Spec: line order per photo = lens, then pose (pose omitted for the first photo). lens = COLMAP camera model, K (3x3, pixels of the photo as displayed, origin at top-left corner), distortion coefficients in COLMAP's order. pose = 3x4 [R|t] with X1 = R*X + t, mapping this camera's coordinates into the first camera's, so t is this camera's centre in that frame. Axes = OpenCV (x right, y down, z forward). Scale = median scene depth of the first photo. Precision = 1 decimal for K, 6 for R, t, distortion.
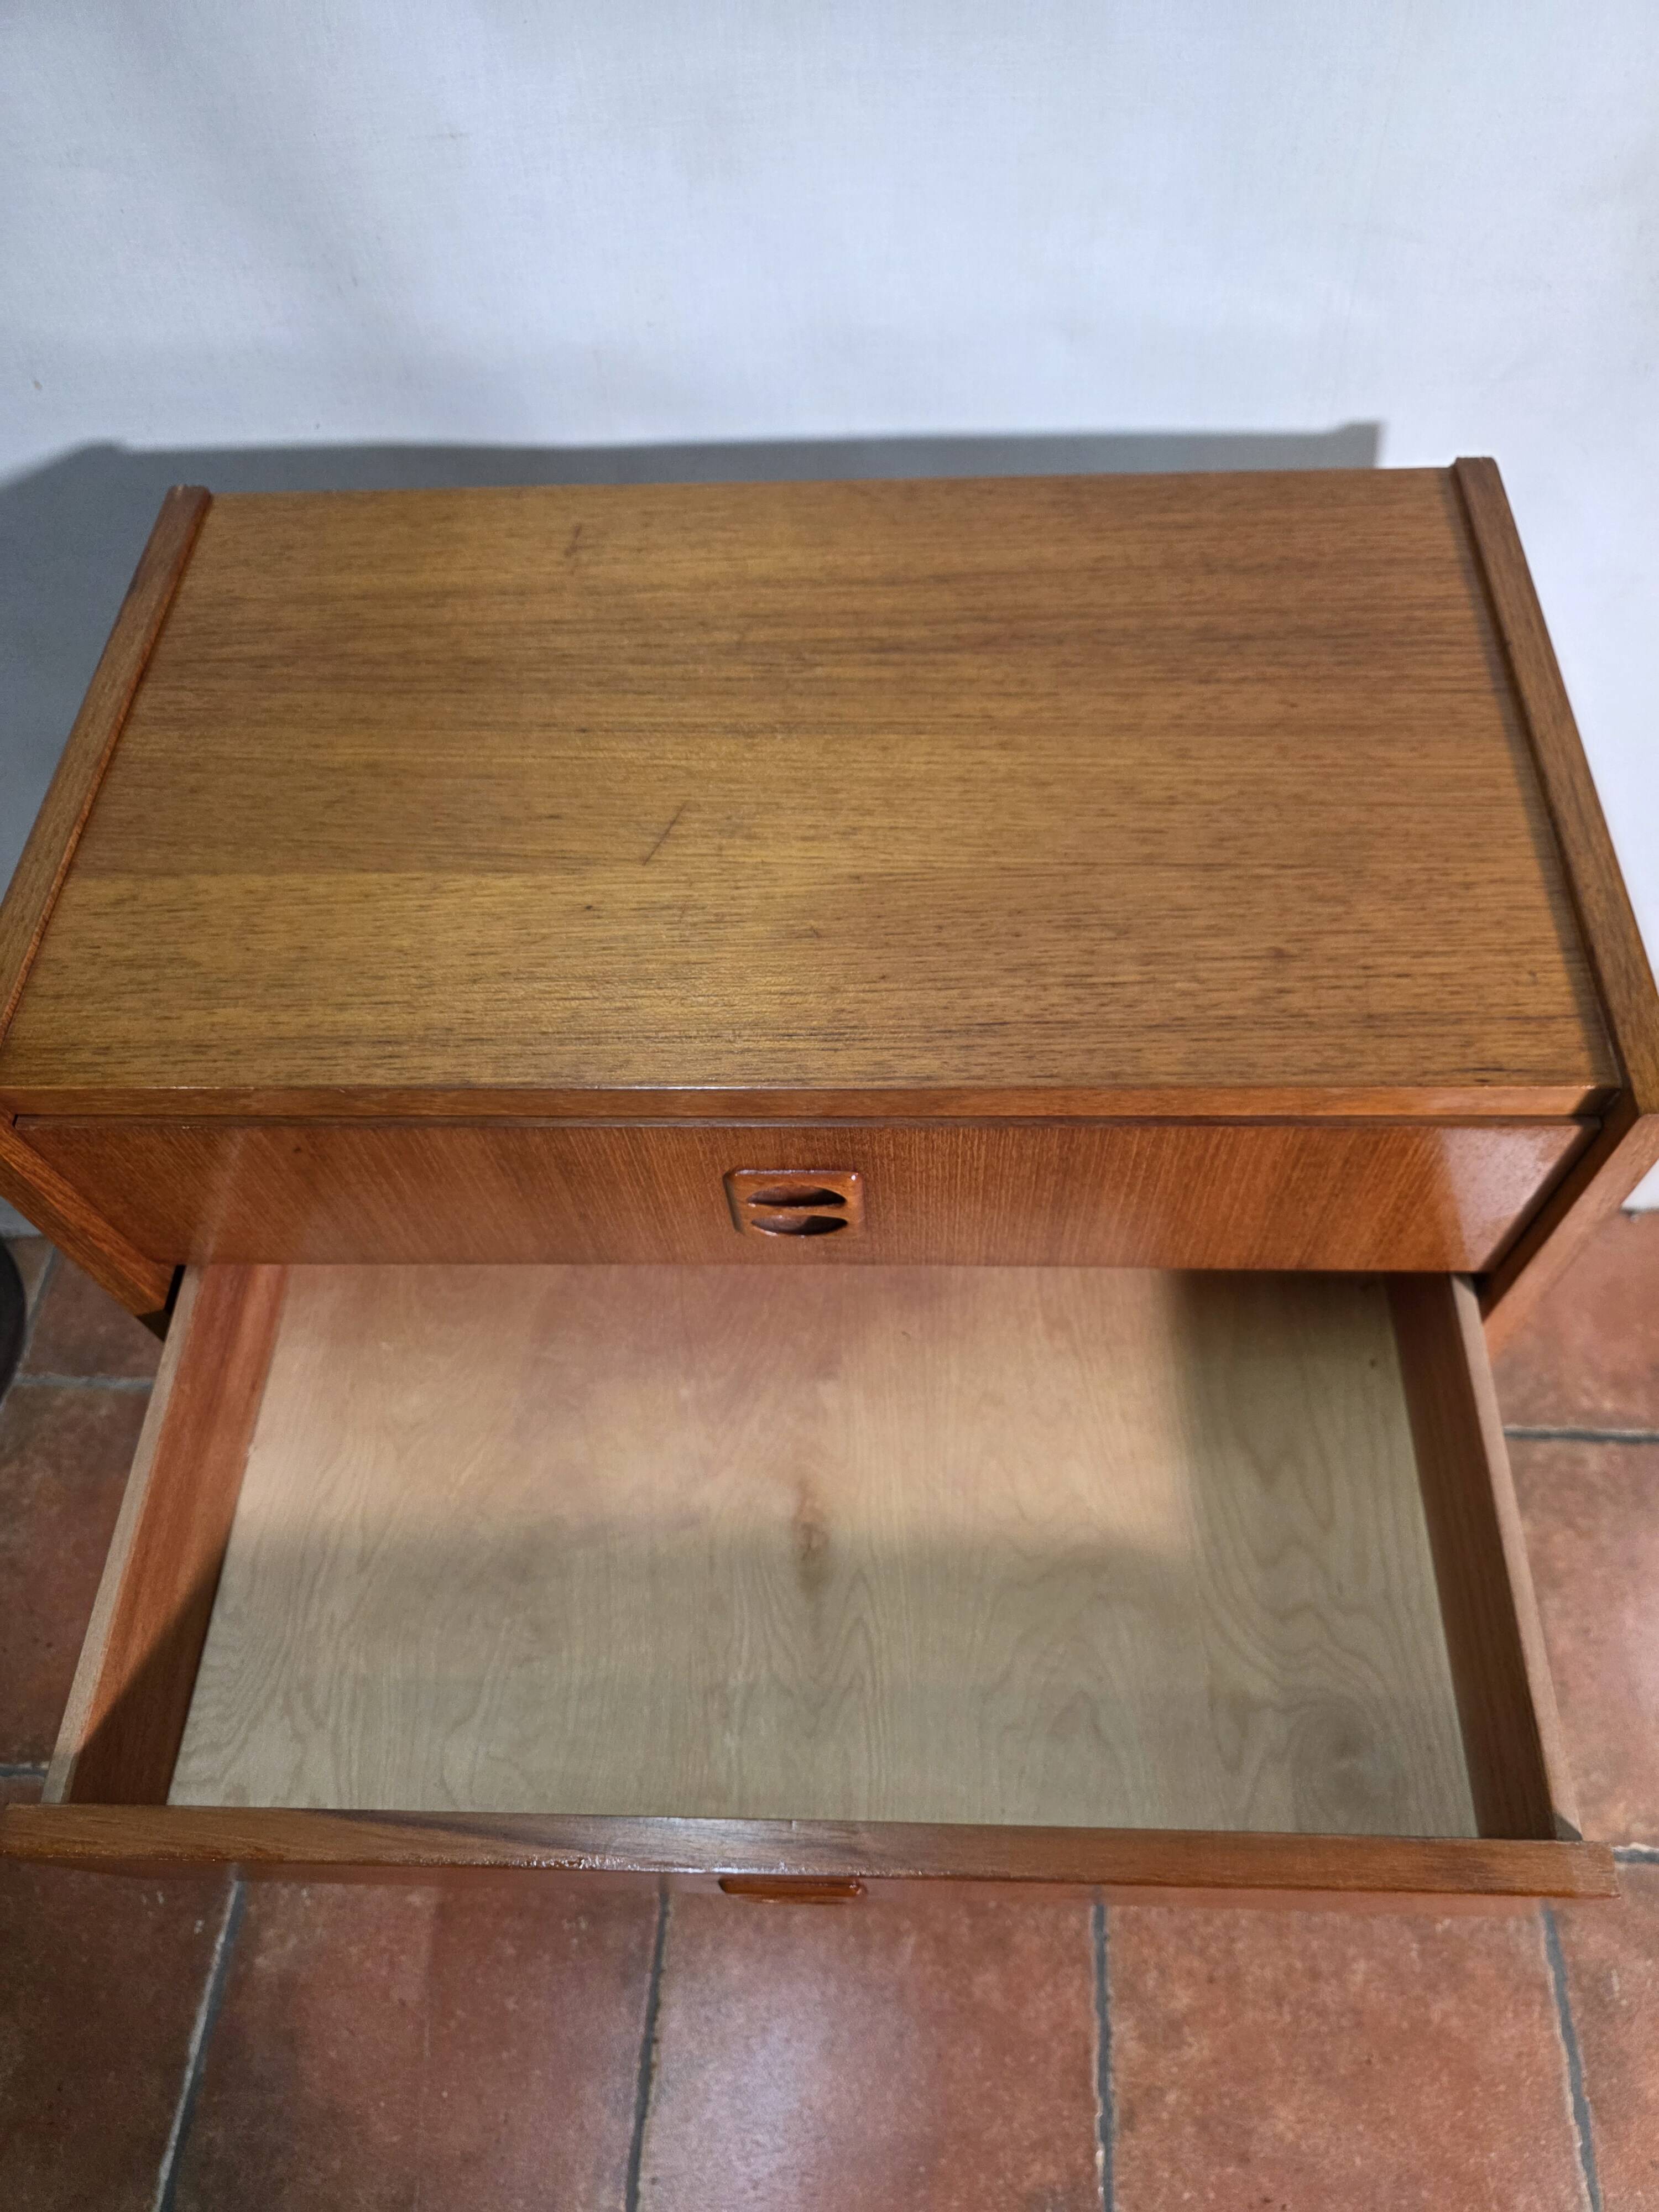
lens RADIAL K [[1490.5, 0, 829.5], [0, 1490.5, 1106.0], [0, 0, 1]] dist [0.032653, -0.000761]
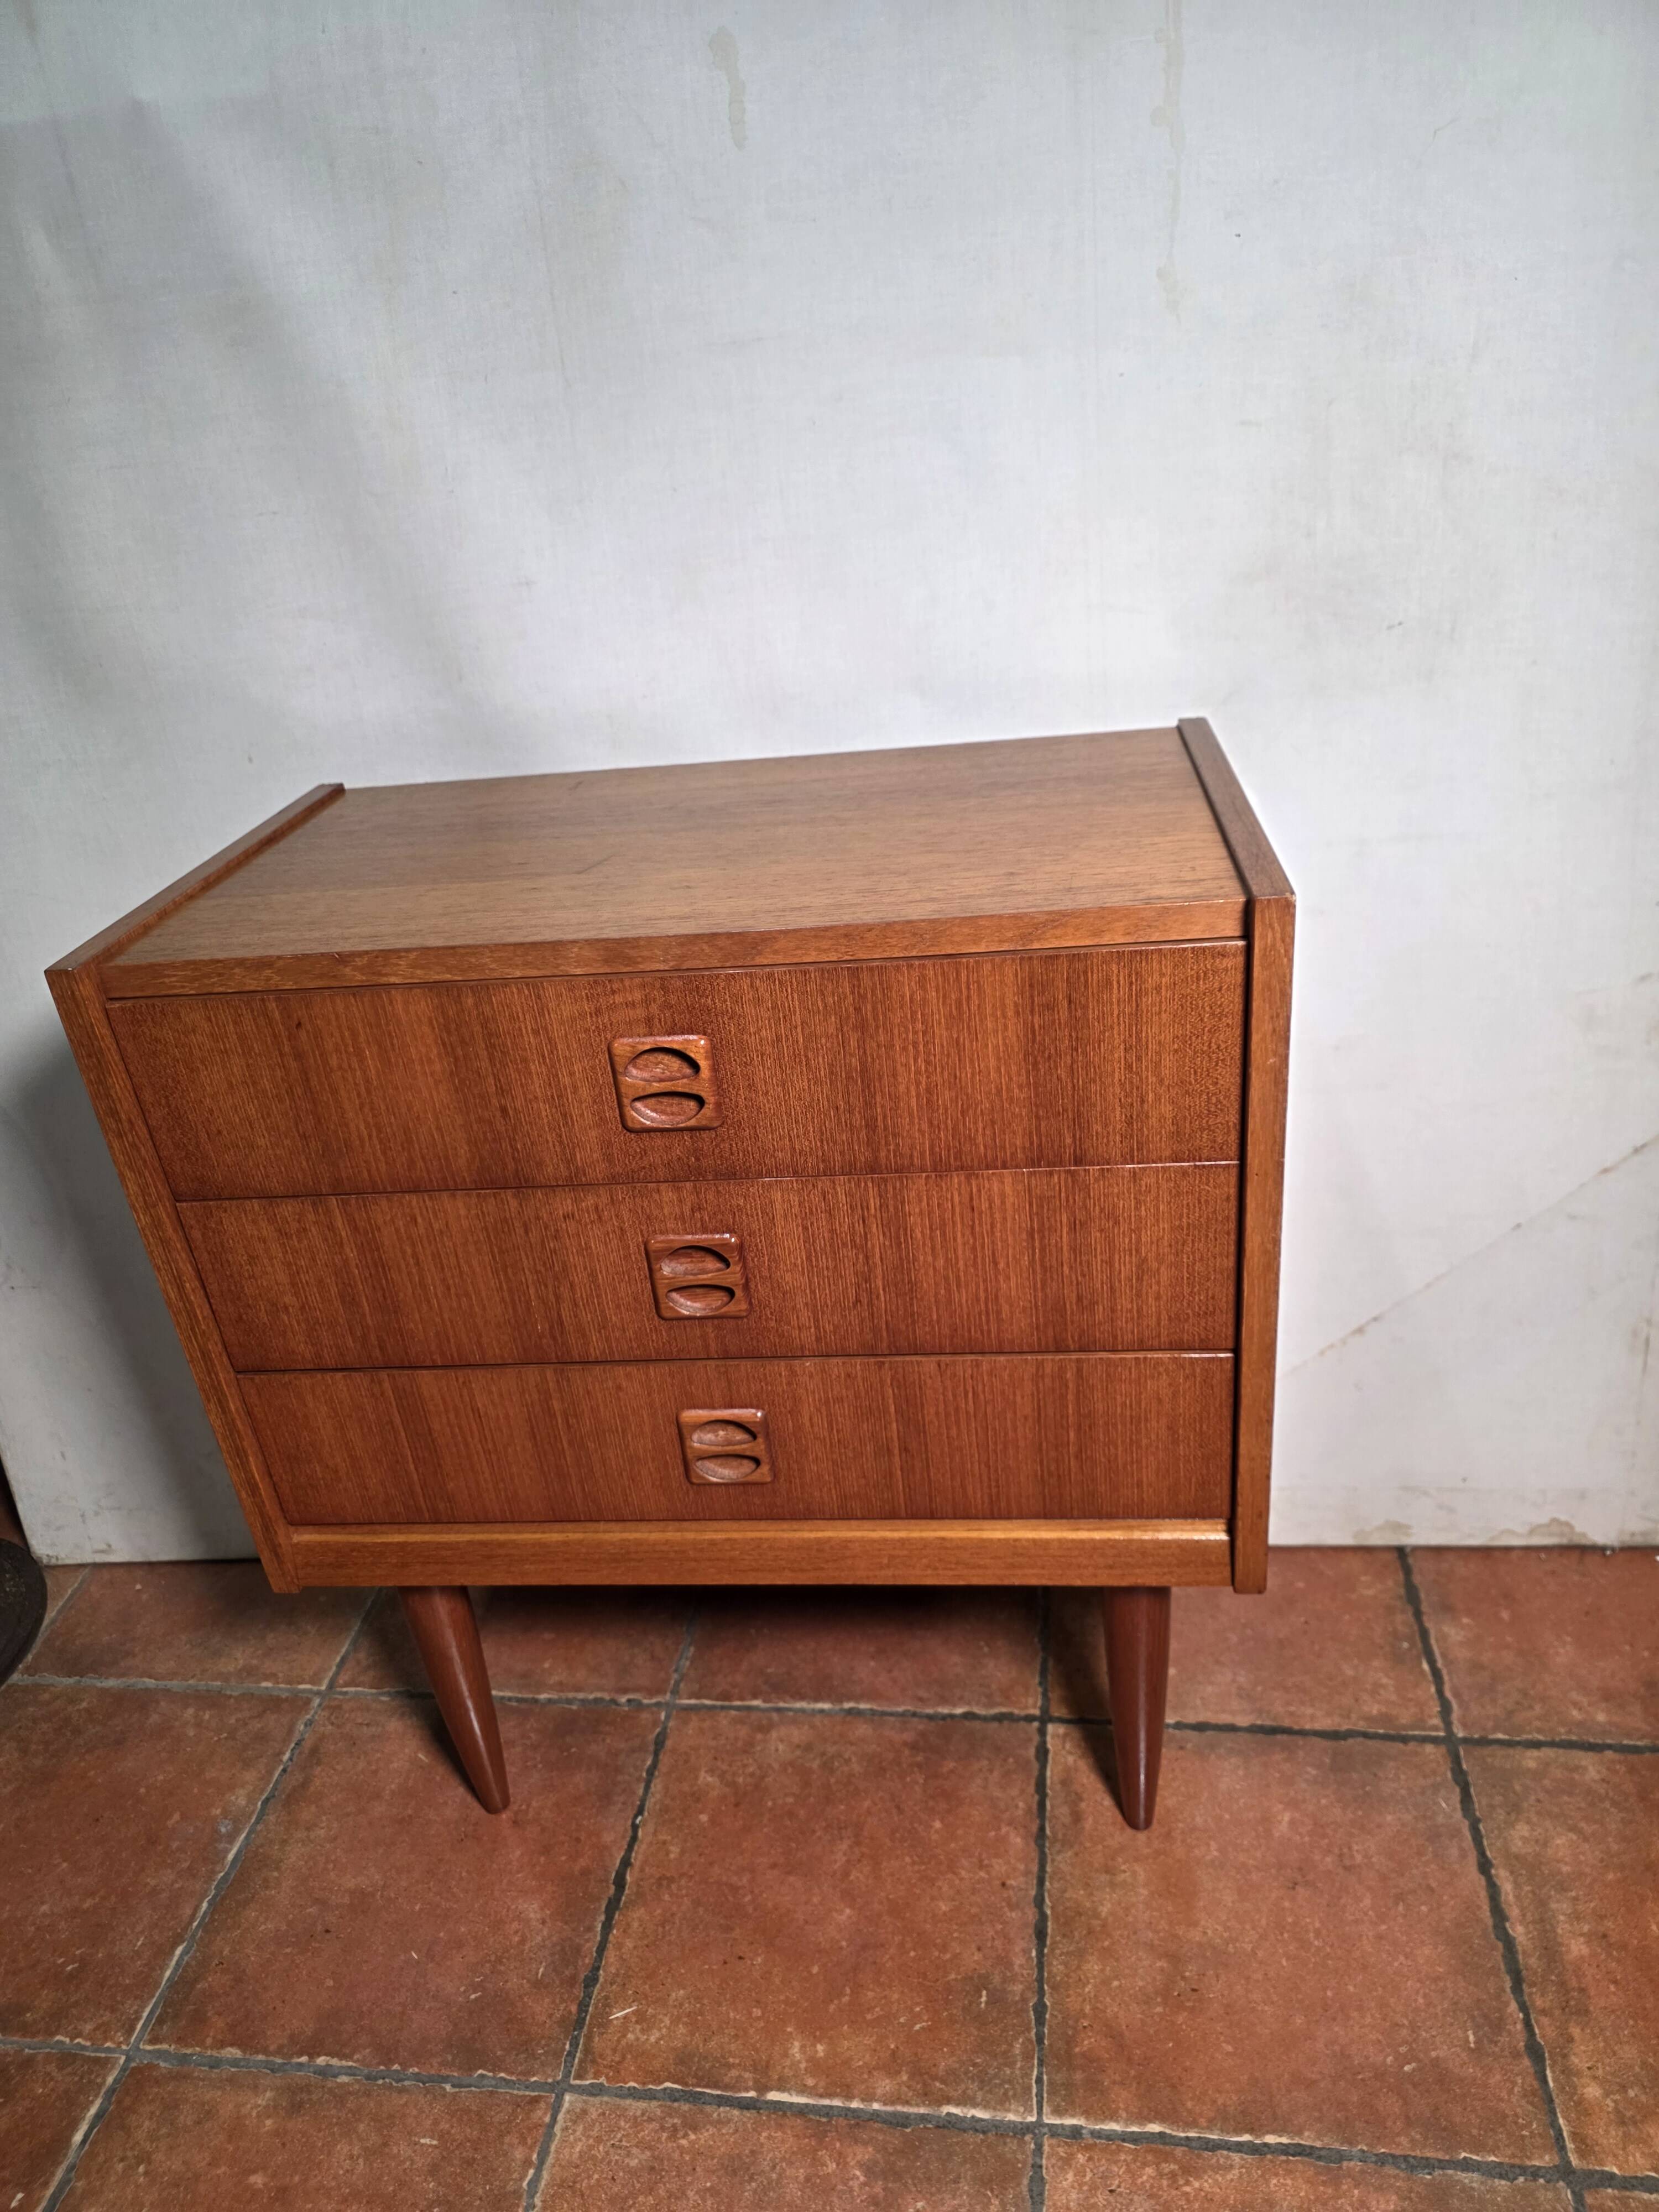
lens RADIAL K [[1479.9, 0, 809.6], [0, 1479.9, 1145.8], [0, 0, 1]] dist [0.056789, -0.043815]
pose [[0.995650, -0.006550, -0.092945, 0.211283], [-0.040974, 0.865117, -0.499893, 0.713499], [0.083683, 0.501527, 0.861085, -0.064310]]
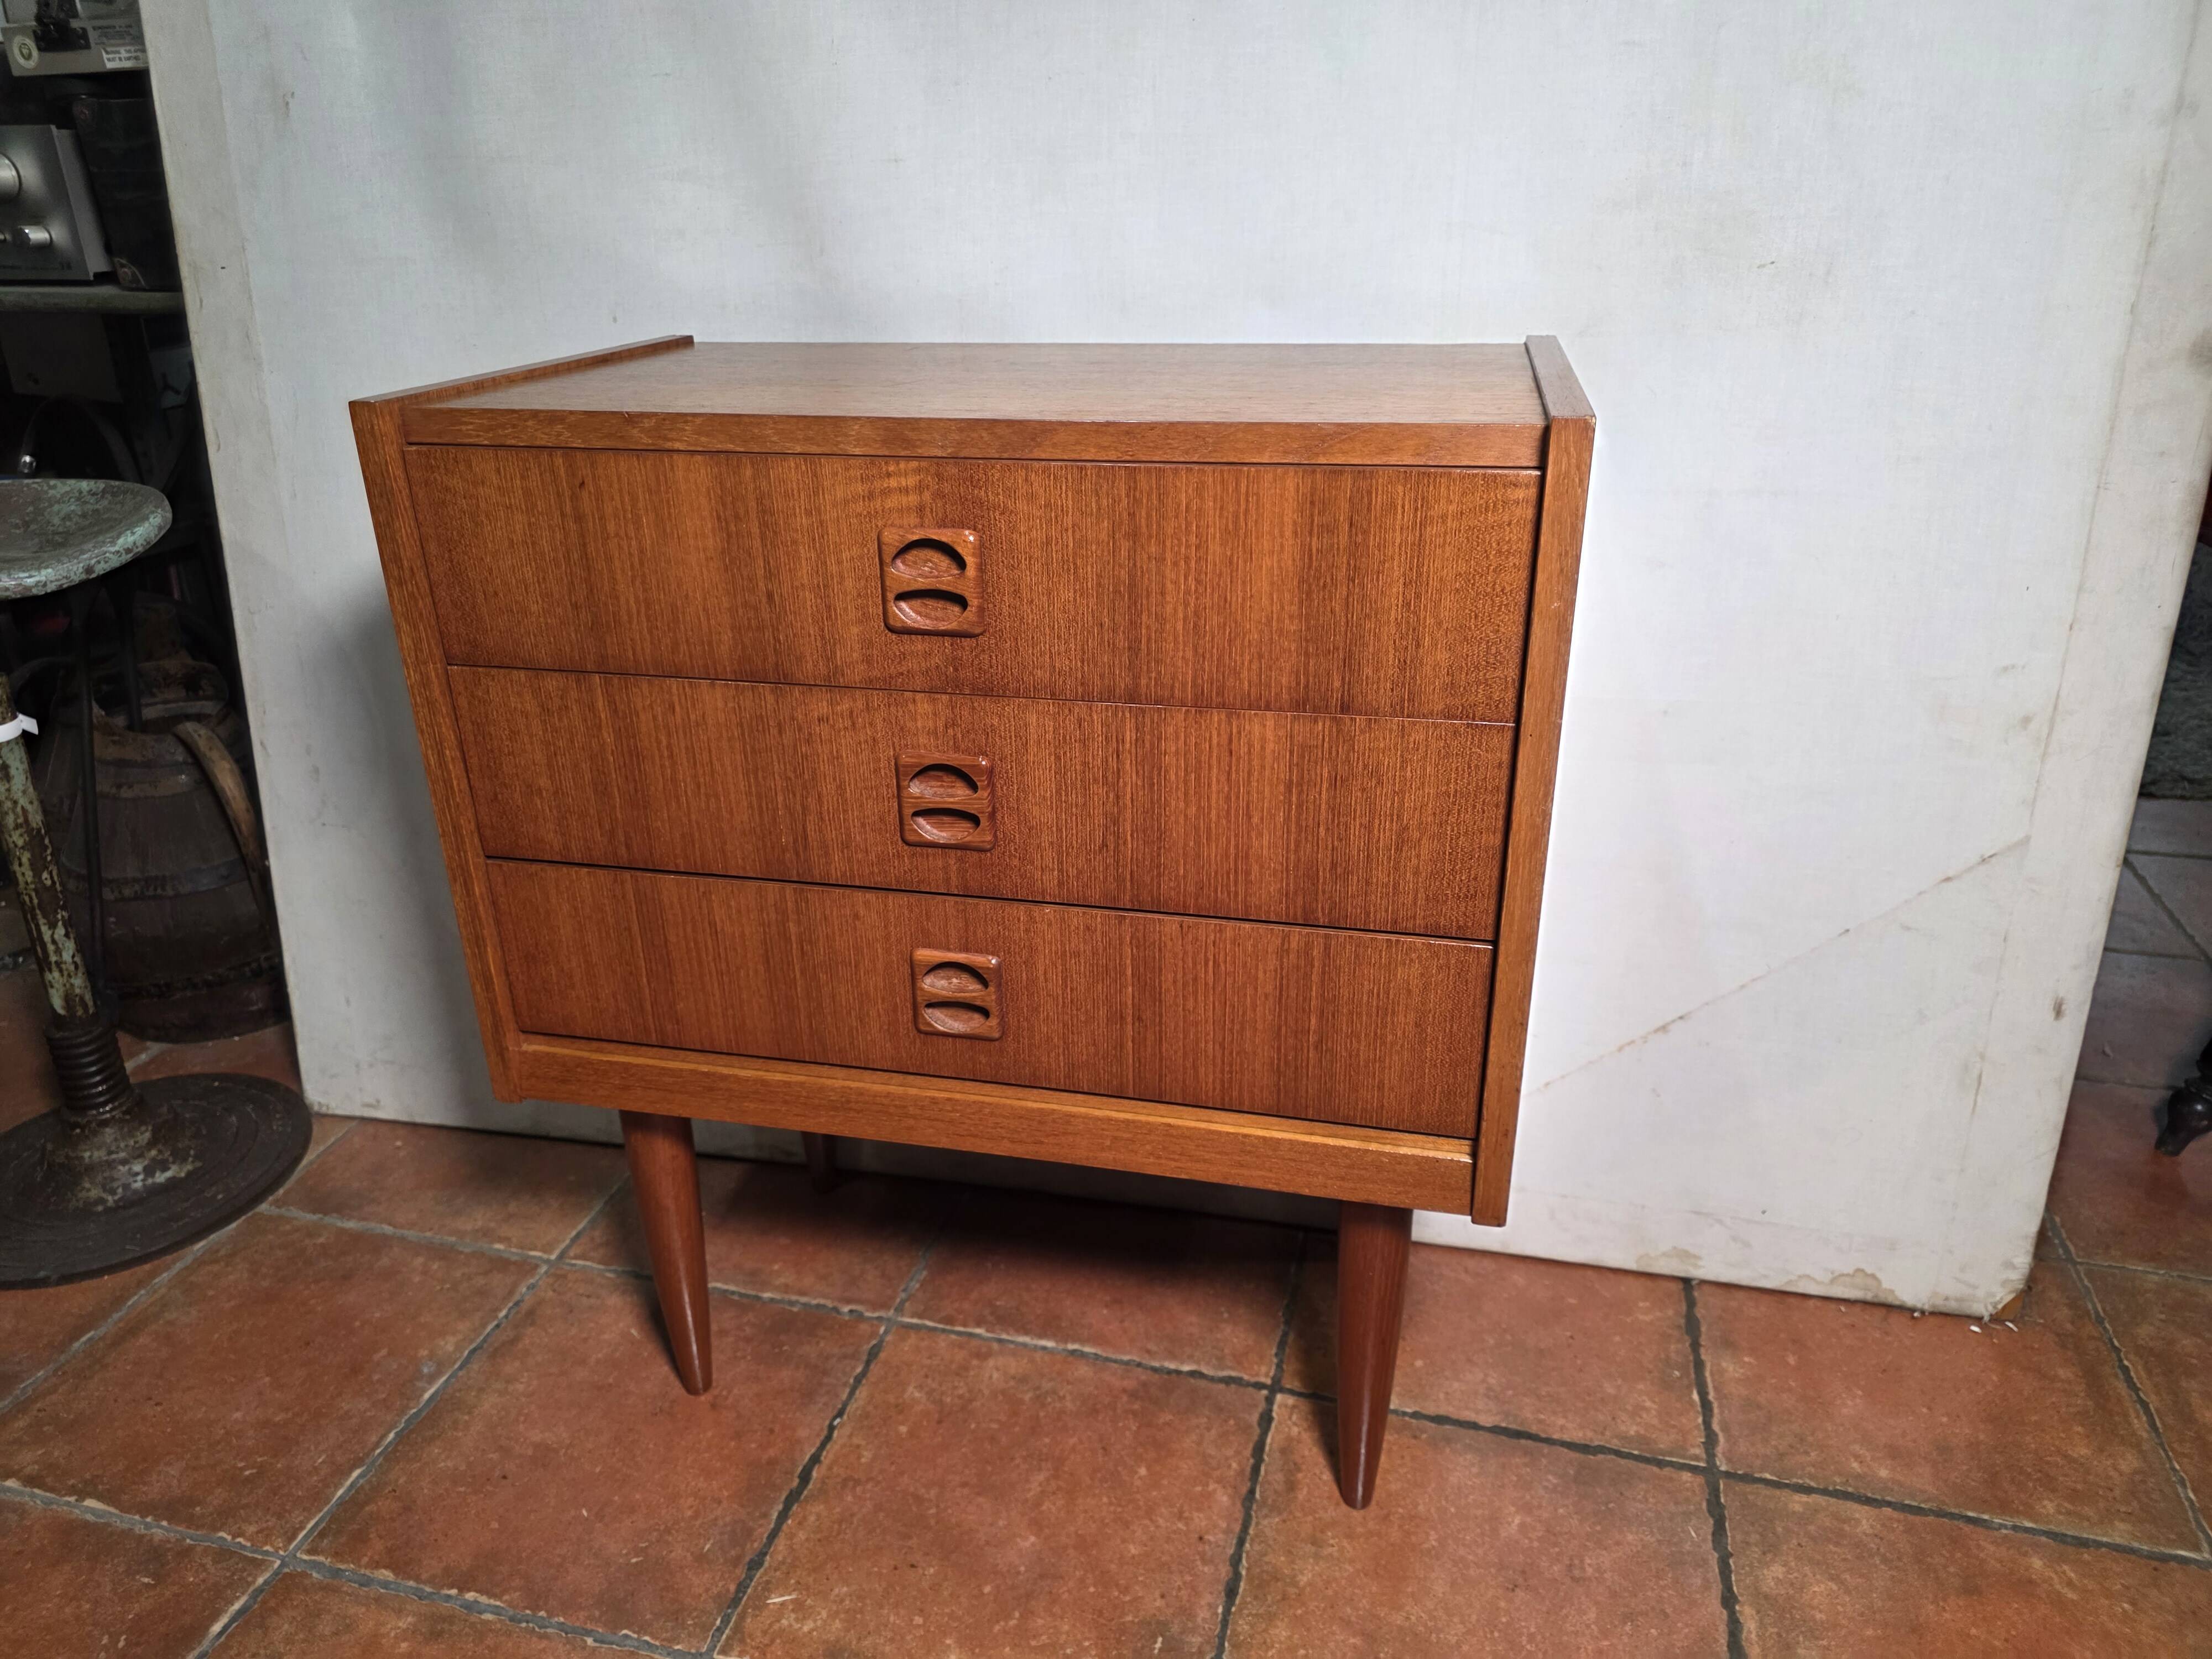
lens RADIAL K [[1474.5, 0, 1067.0], [0, 1474.5, 839.8], [0, 0, 1]] dist [0.065782, -0.057900]
pose [[0.978238, 0.112218, -0.174523, 0.318534], [-0.191132, 0.814691, -0.547491, 0.866744], [0.080744, 0.568933, 0.818410, 0.102059]]
